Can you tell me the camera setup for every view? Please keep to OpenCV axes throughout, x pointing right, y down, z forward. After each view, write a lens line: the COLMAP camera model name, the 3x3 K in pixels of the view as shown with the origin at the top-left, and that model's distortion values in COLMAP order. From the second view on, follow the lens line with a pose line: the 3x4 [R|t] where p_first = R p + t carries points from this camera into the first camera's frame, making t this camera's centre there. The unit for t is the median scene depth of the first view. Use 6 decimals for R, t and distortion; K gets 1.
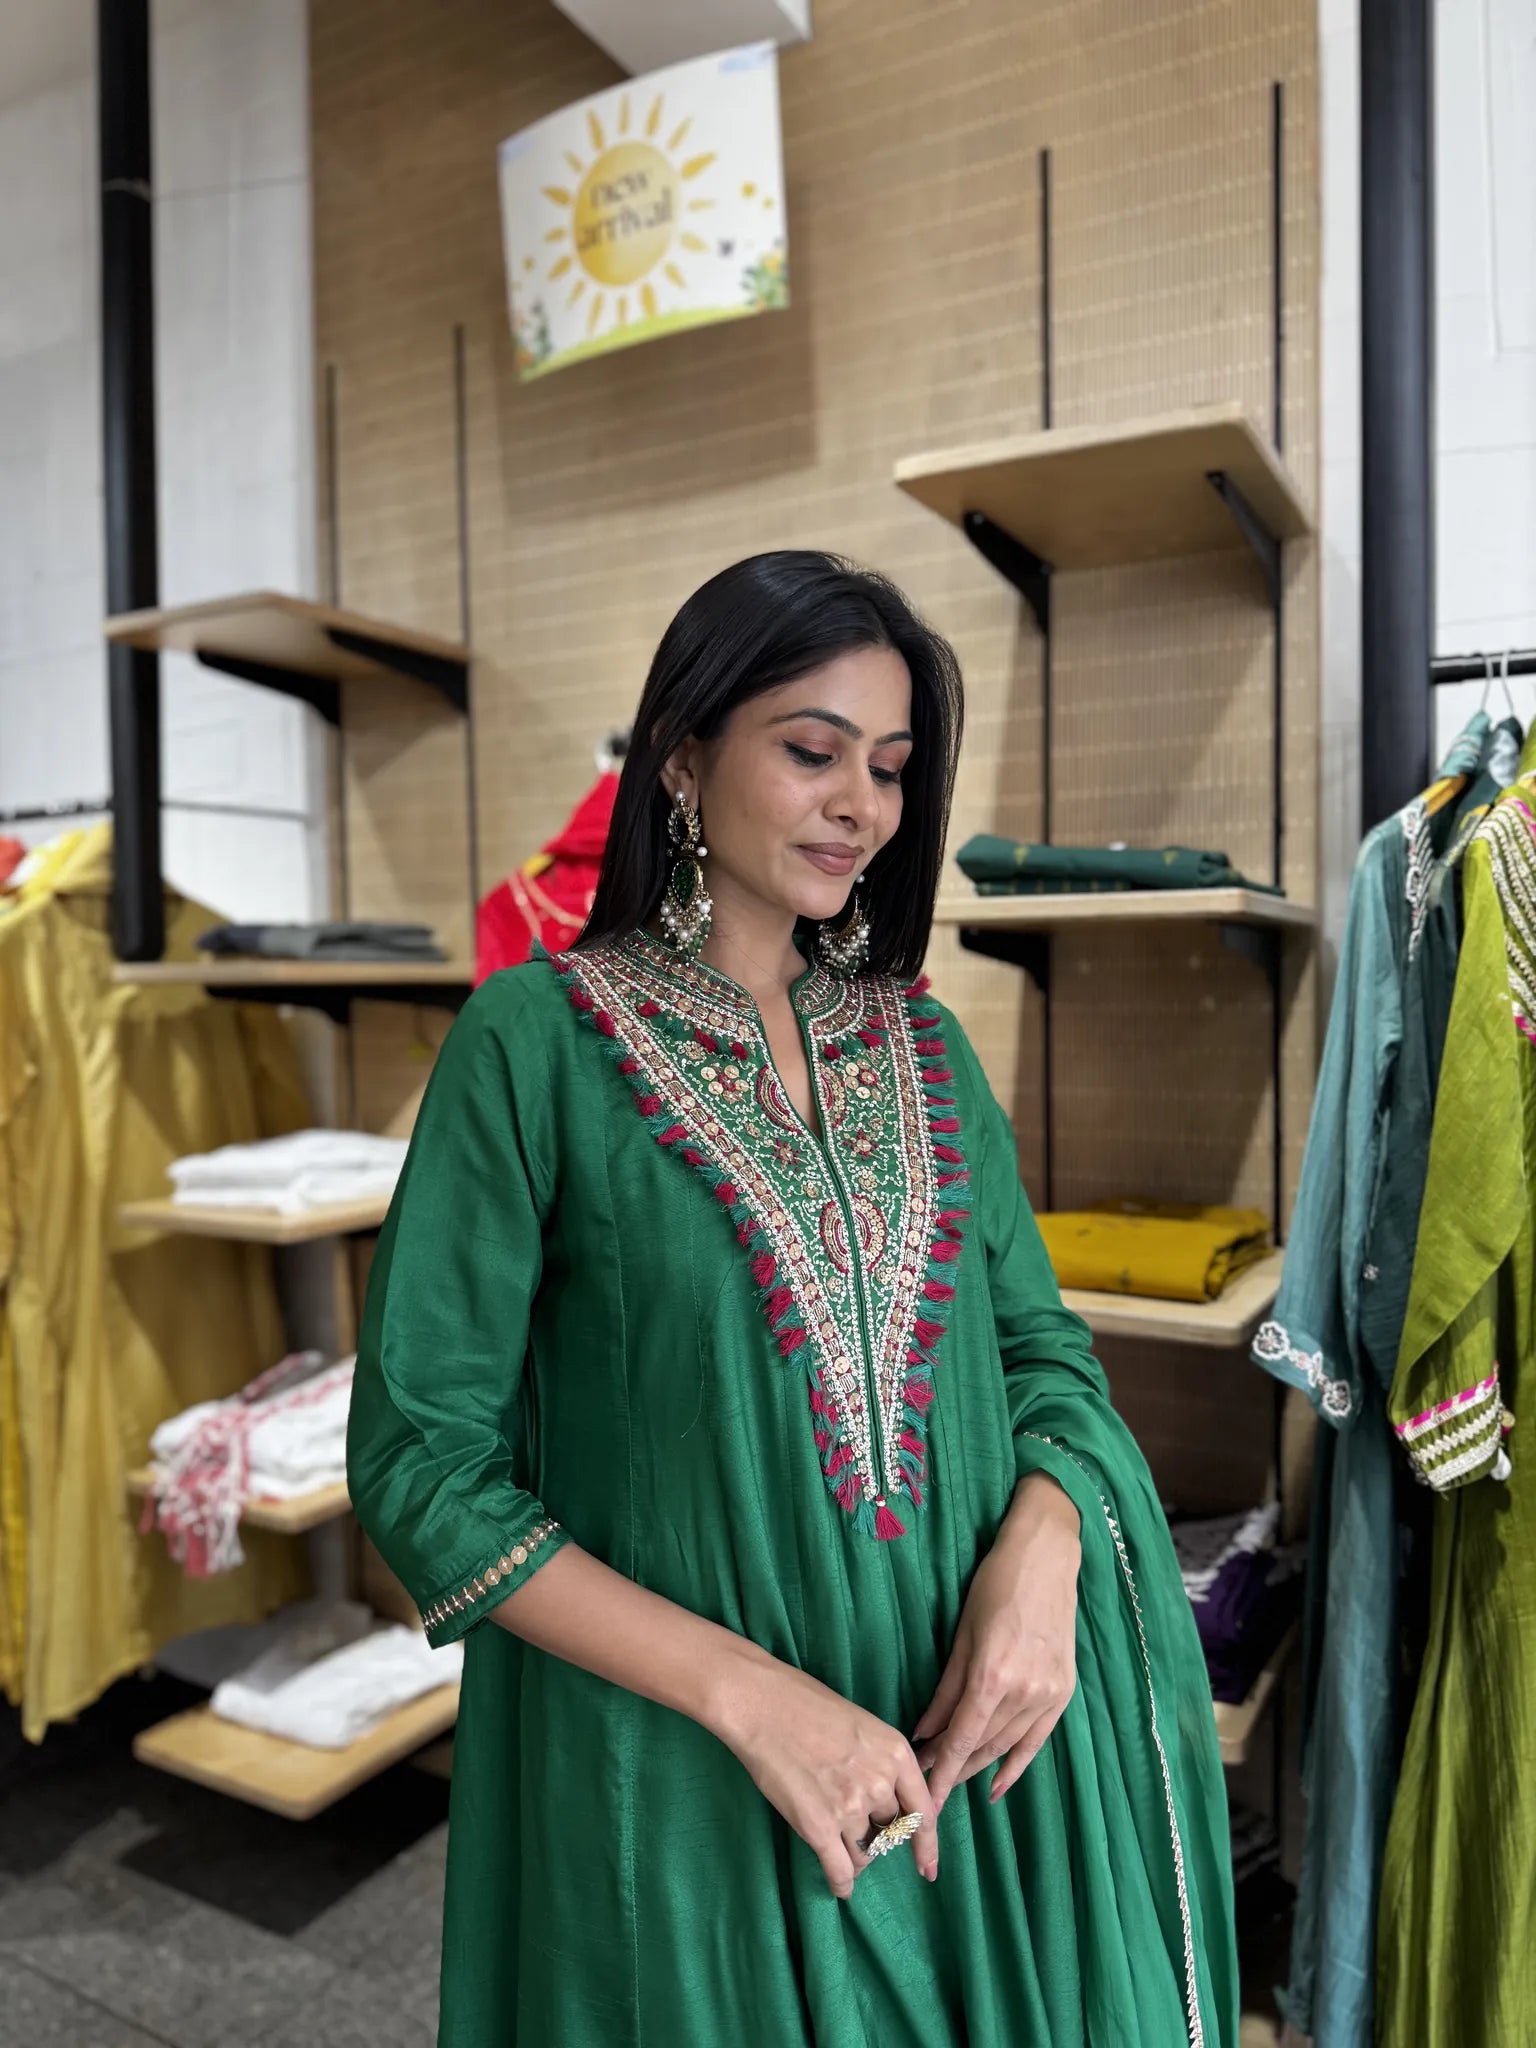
lens RADIAL K [[1447.0, 0, 768.0], [0, 1447.0, 1024.0], [0, 0, 1]] dist [-0.007466, -0.004857]
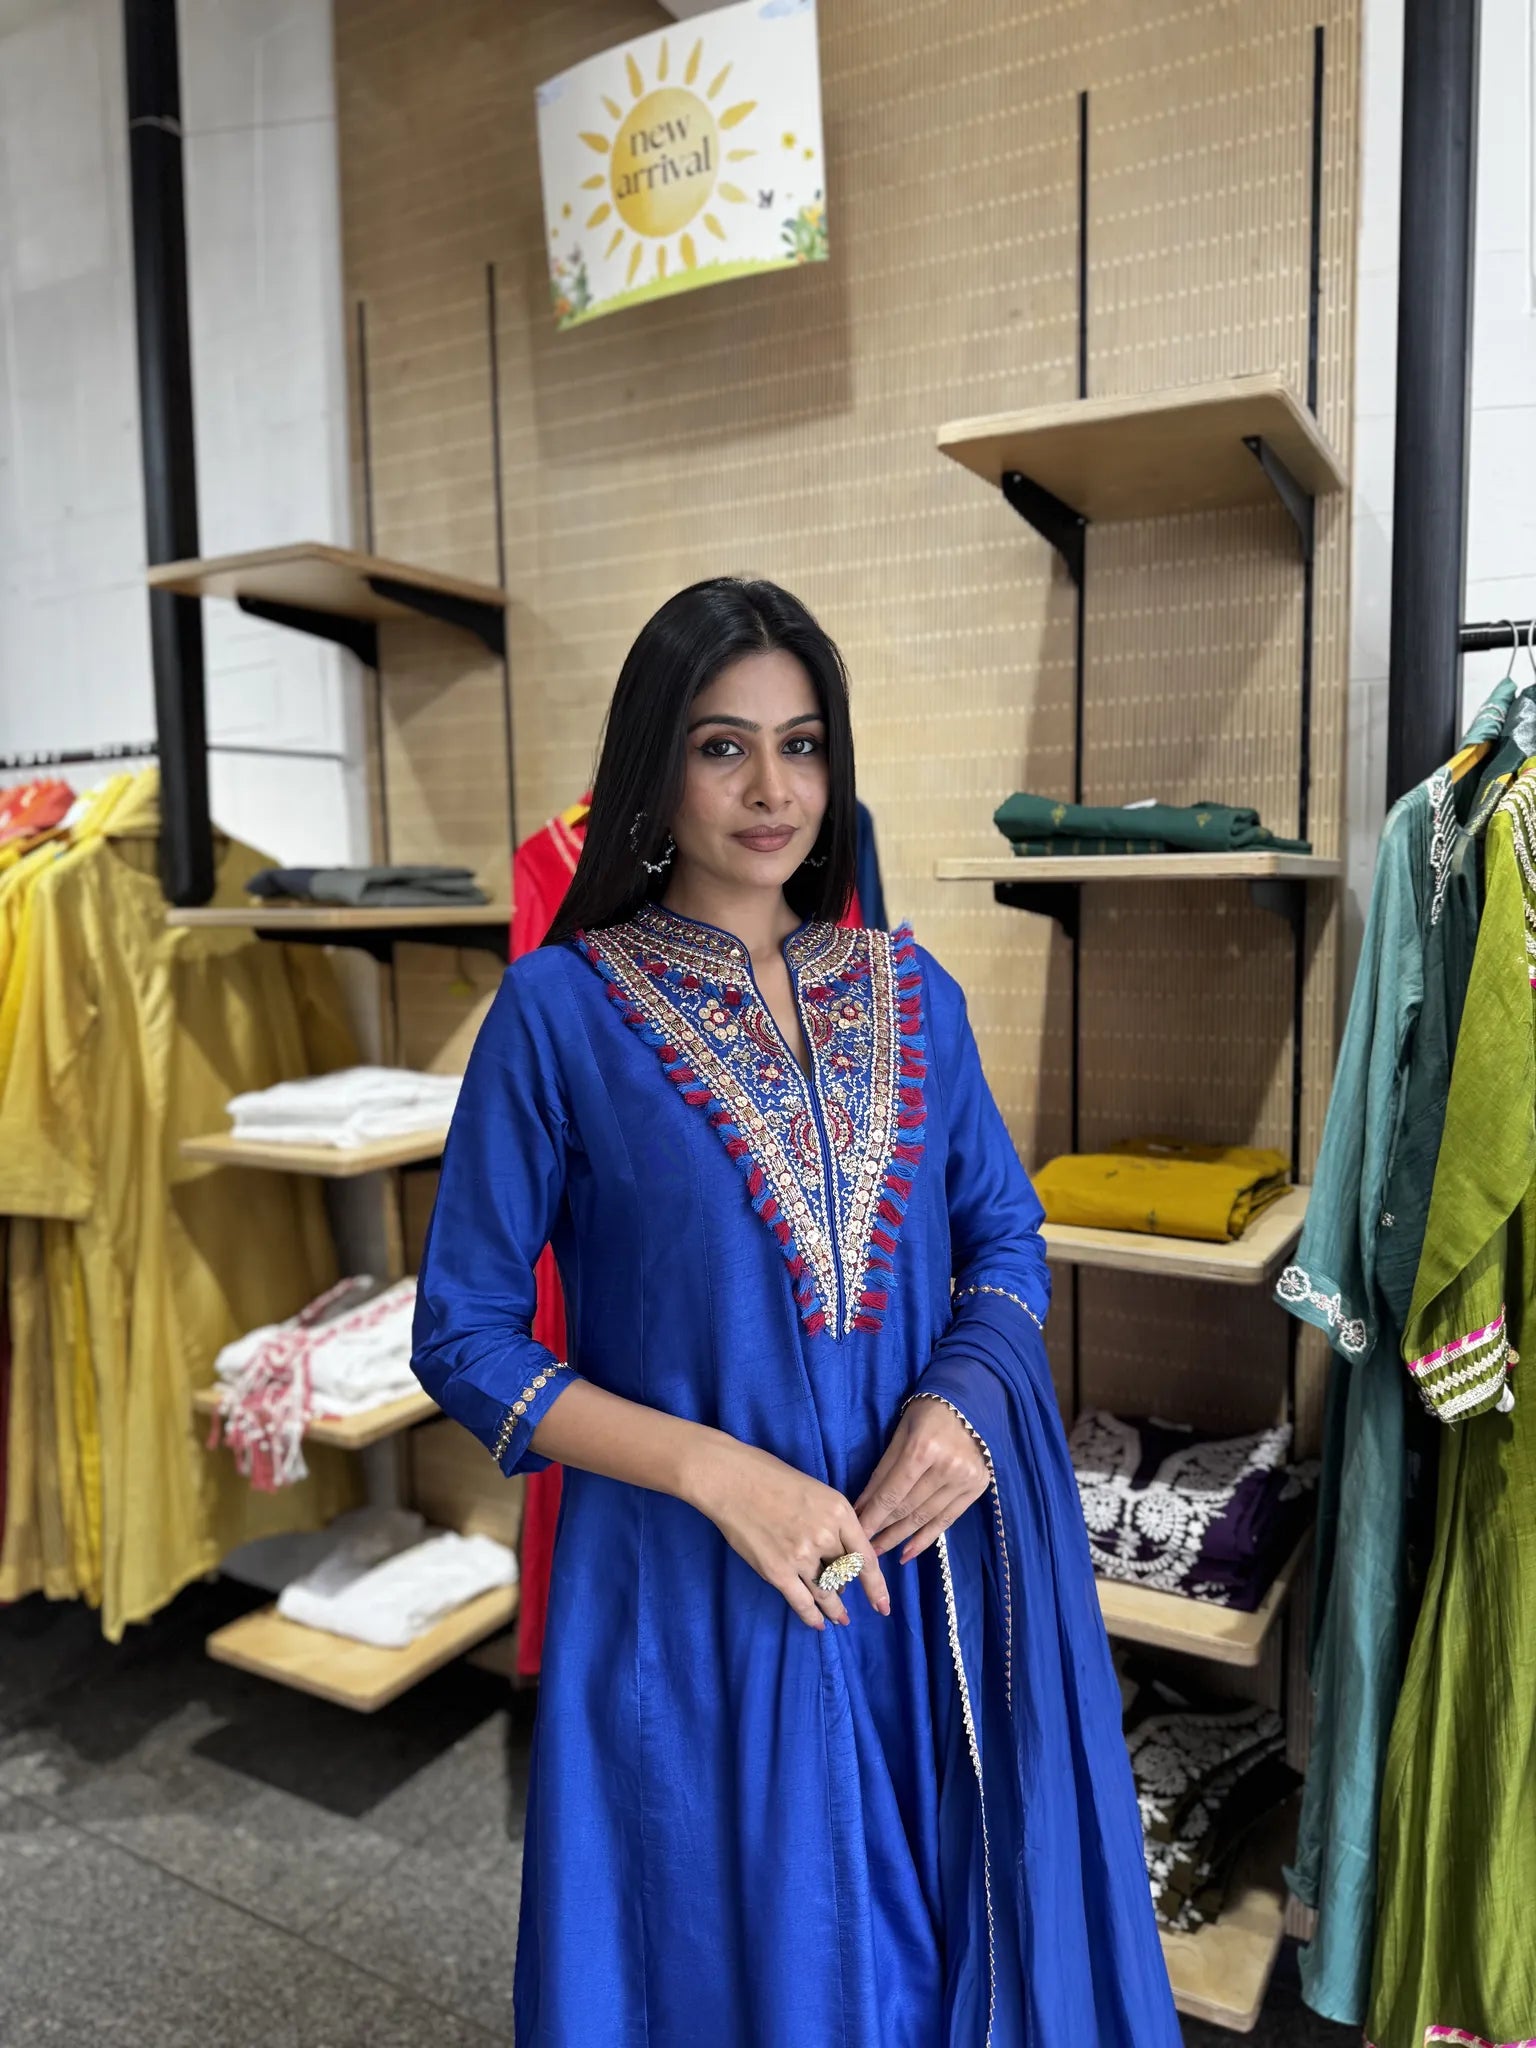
lens RADIAL K [[1447.0, 0, 768.0], [0, 1447.0, 1024.0], [0, 0, 1]] dist [-0.007466, -0.004857]
pose [[0.999986, -0.001929, -0.004971, -0.022353], [0.002242, 0.997967, 0.063697, -0.026873], [0.004838, -0.063707, 0.997957, -0.036534]]
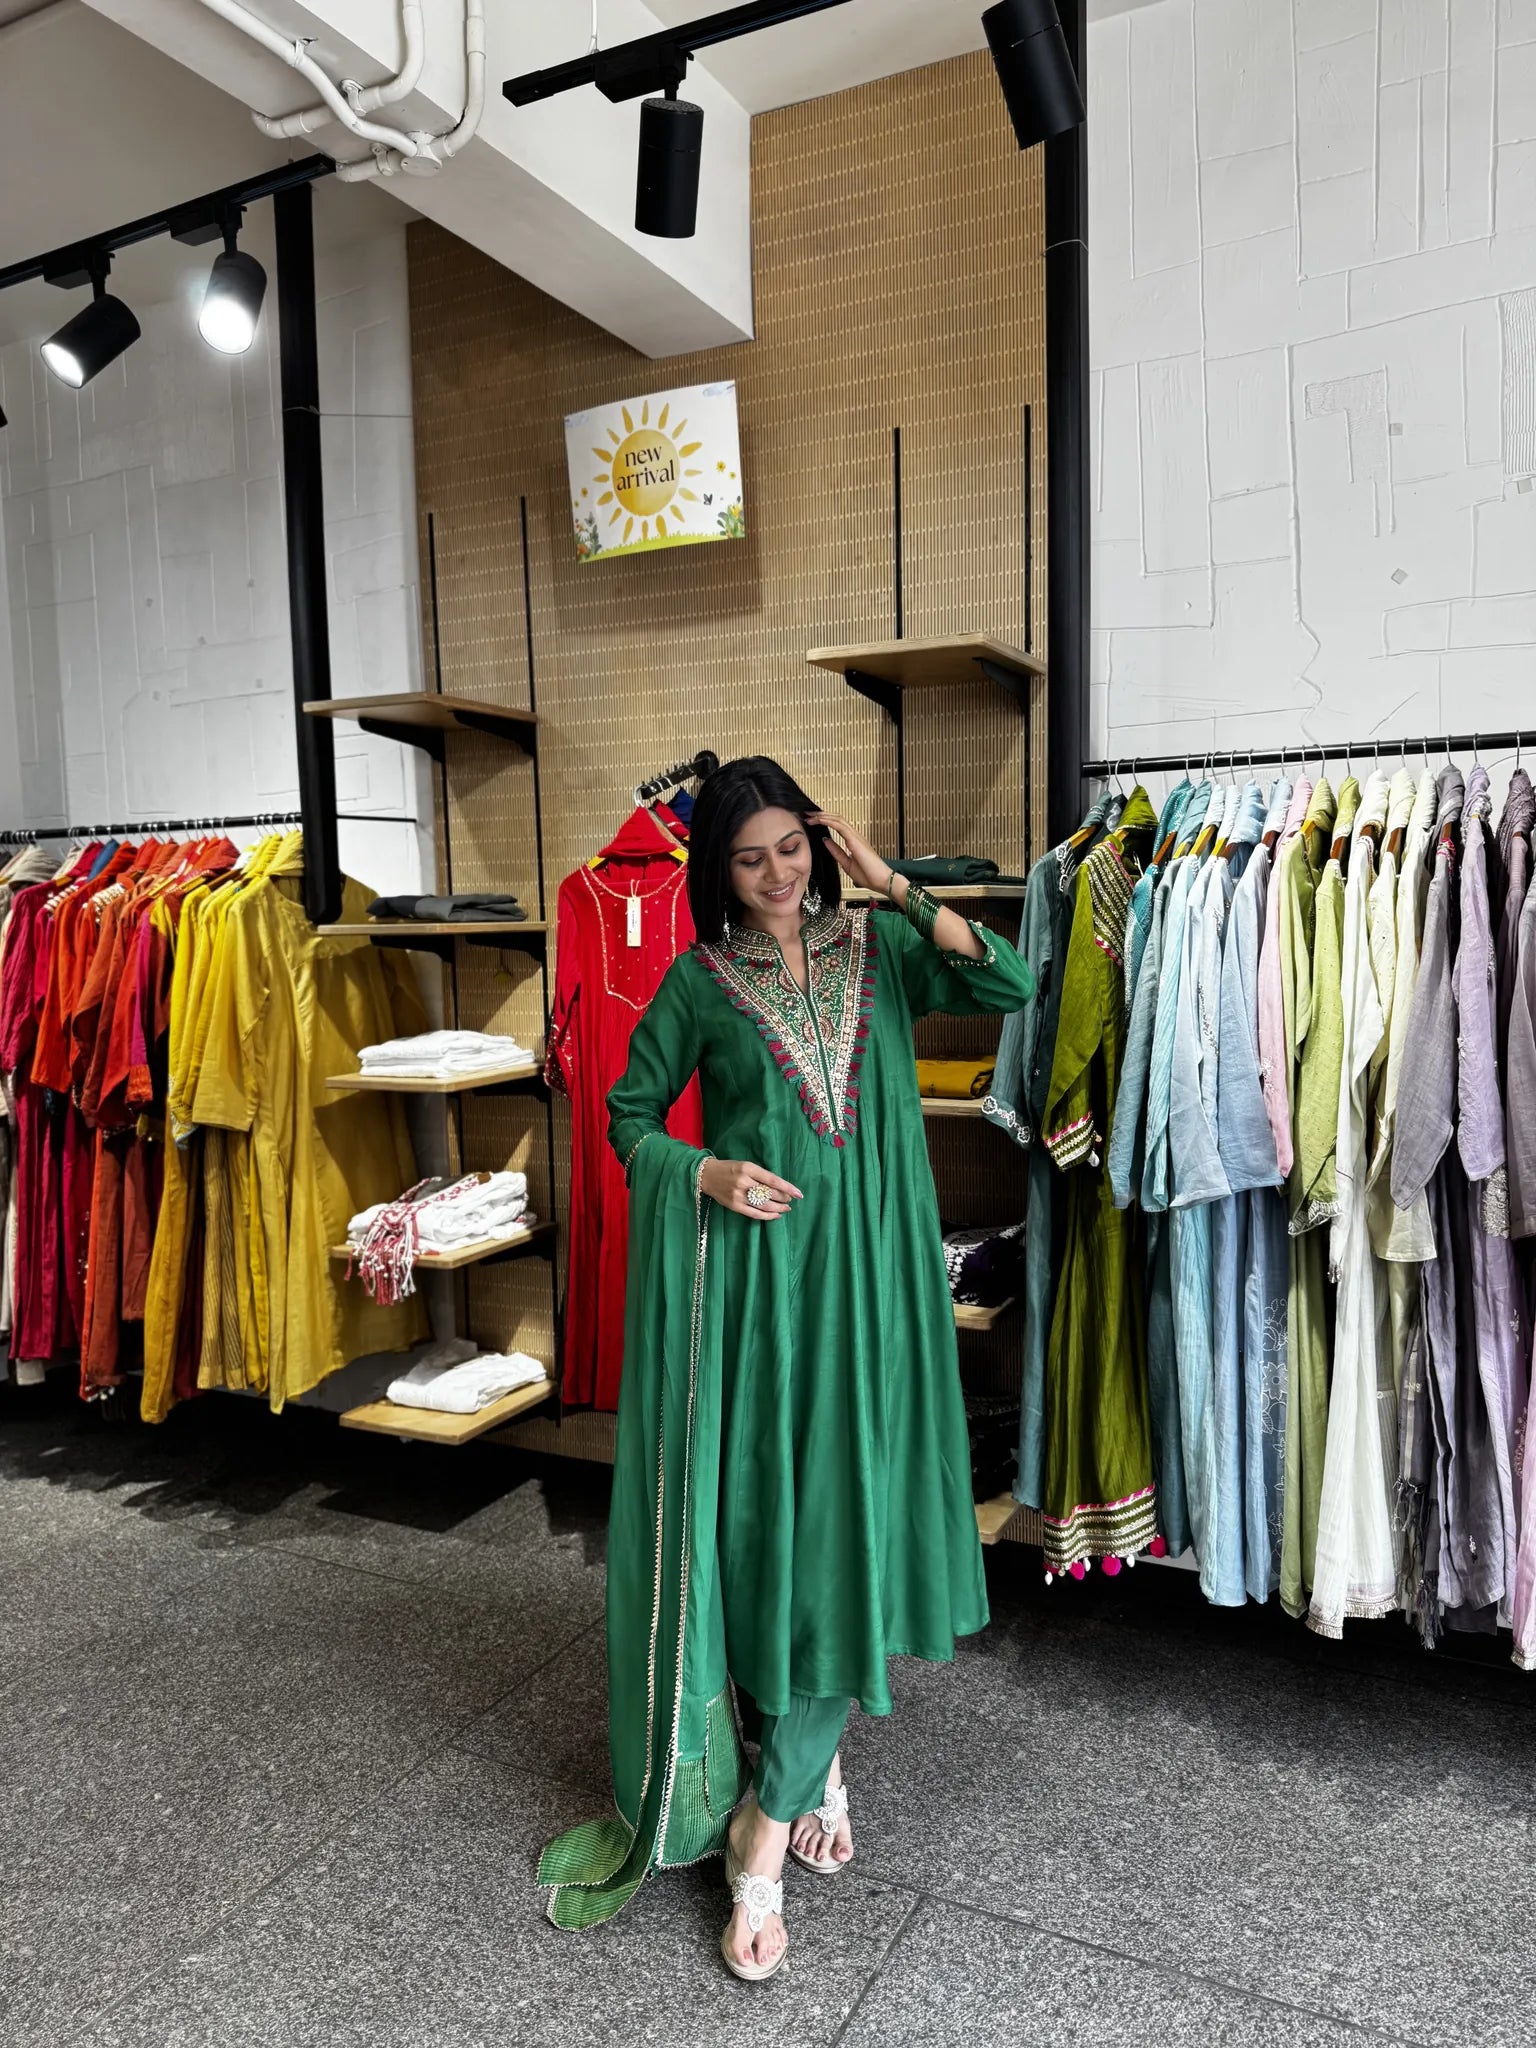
lens RADIAL K [[1452.9, 0, 773.9], [0, 1452.9, 1020.7], [0, 0, 1]] dist [0.047632, -0.084417]
pose [[0.998827, -0.013776, 0.046415, -0.037235], [0.011782, 0.999007, 0.042968, 0.002253], [-0.046961, -0.042371, 0.997998, -0.698425]]
